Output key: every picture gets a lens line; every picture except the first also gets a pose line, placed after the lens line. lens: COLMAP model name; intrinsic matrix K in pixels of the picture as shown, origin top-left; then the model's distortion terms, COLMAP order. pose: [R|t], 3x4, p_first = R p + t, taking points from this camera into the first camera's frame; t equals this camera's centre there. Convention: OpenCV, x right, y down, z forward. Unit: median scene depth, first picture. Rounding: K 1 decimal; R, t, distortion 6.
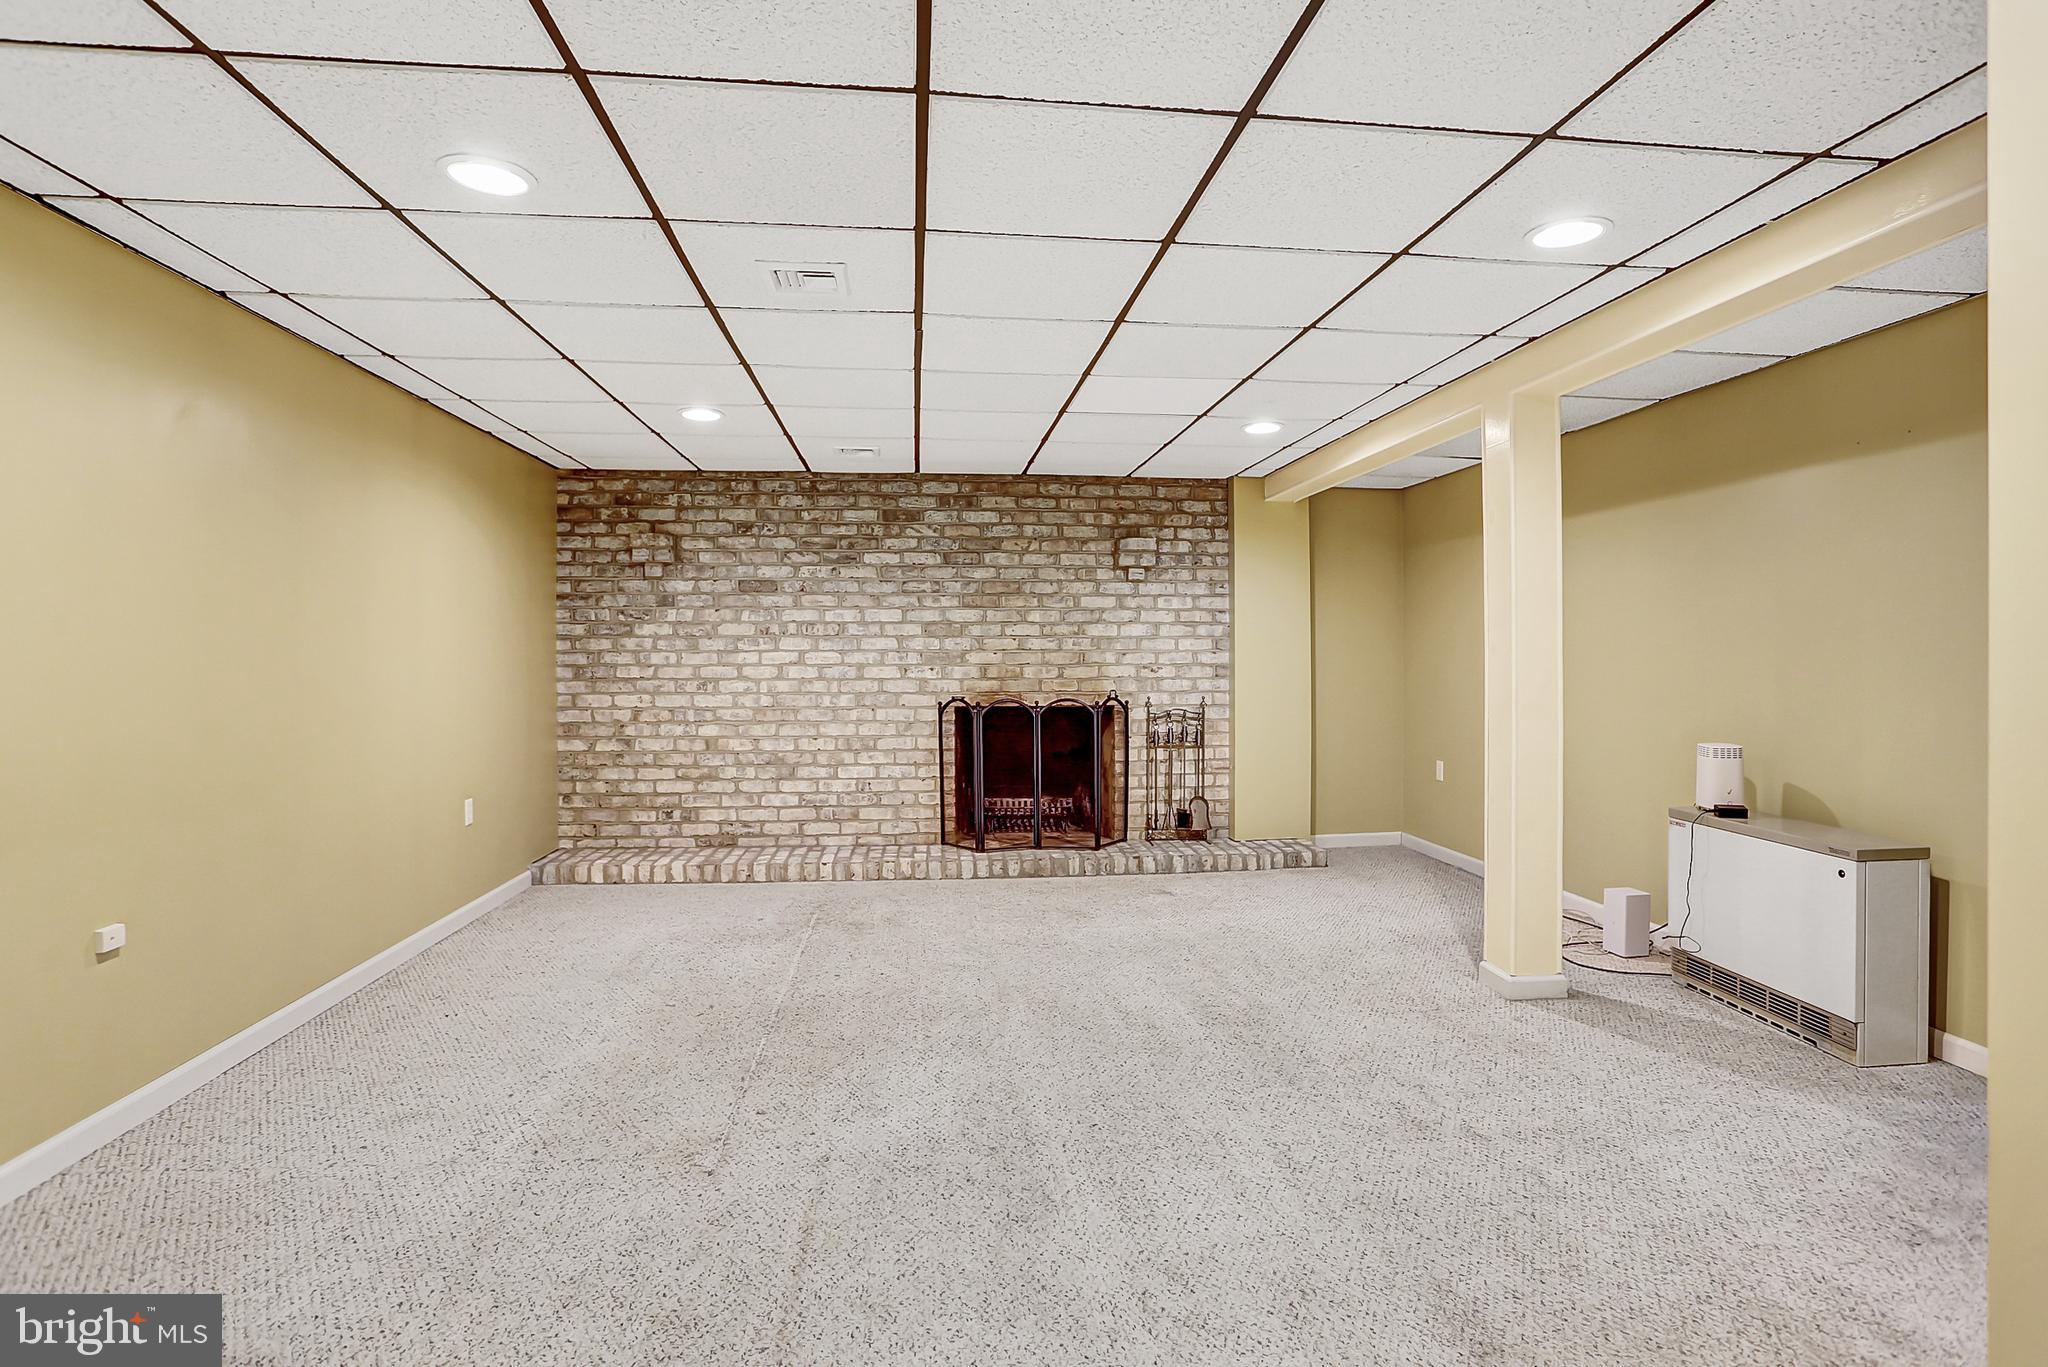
lens RADIAL K [[1011.5, 0, 1036.2], [0, 1011.5, 664.8], [0, 0, 1]] dist [-0.076828, 0.032784]
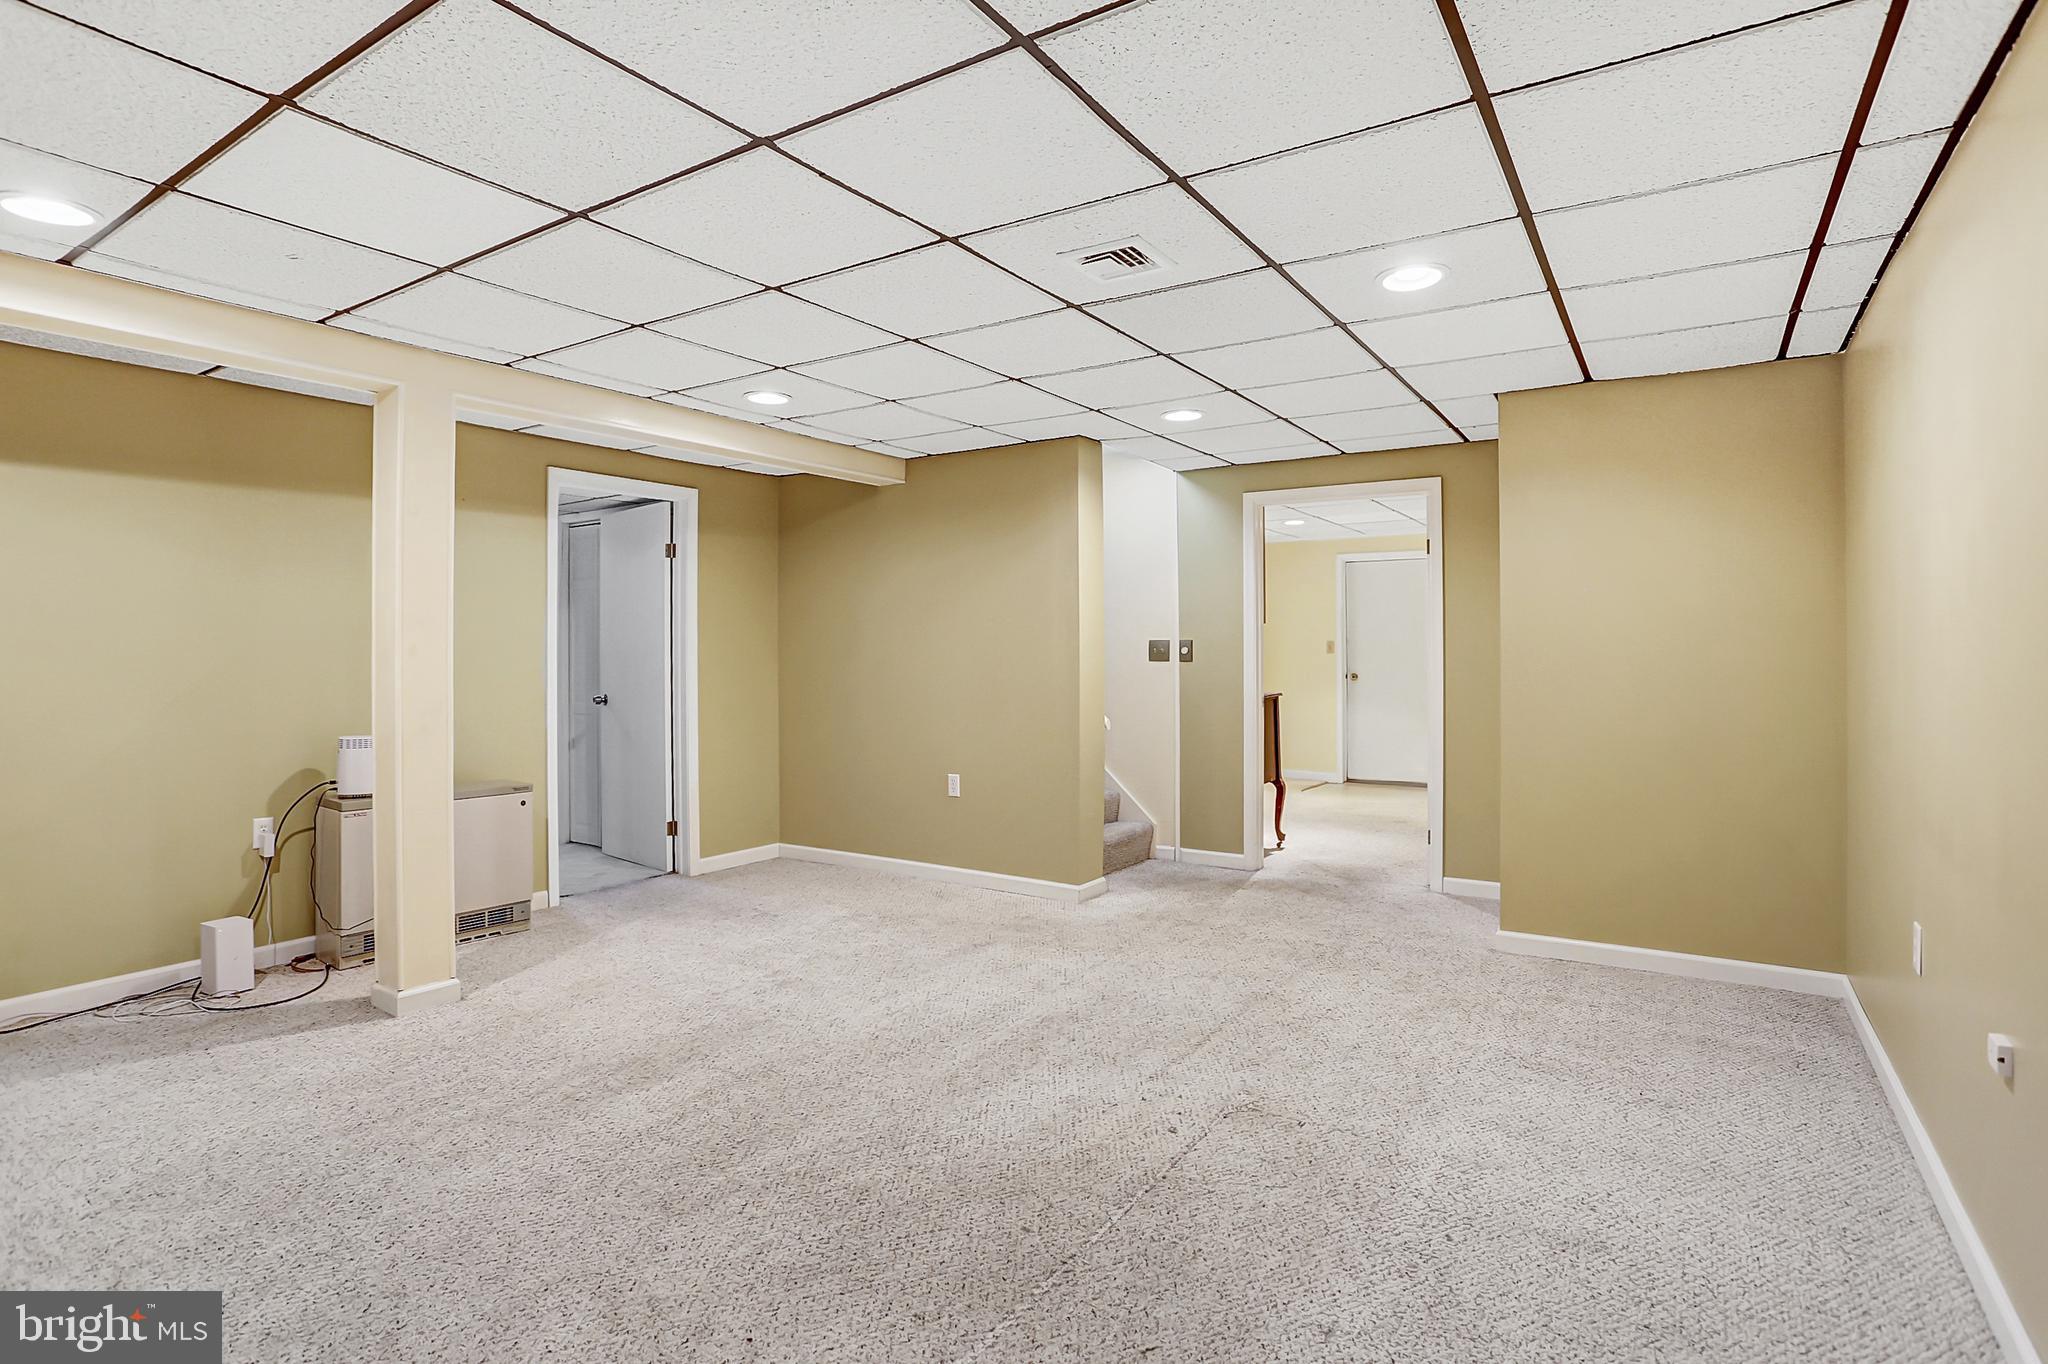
lens RADIAL K [[1011.5, 0, 1036.2], [0, 1011.5, 663.3], [0, 0, 1]] dist [-0.076828, 0.032784]
pose [[-0.769152, -0.007673, 0.639020, -0.807768], [0.009341, 0.999686, 0.023247, -0.025721], [-0.638998, 0.023849, -0.768838, 1.859892]]
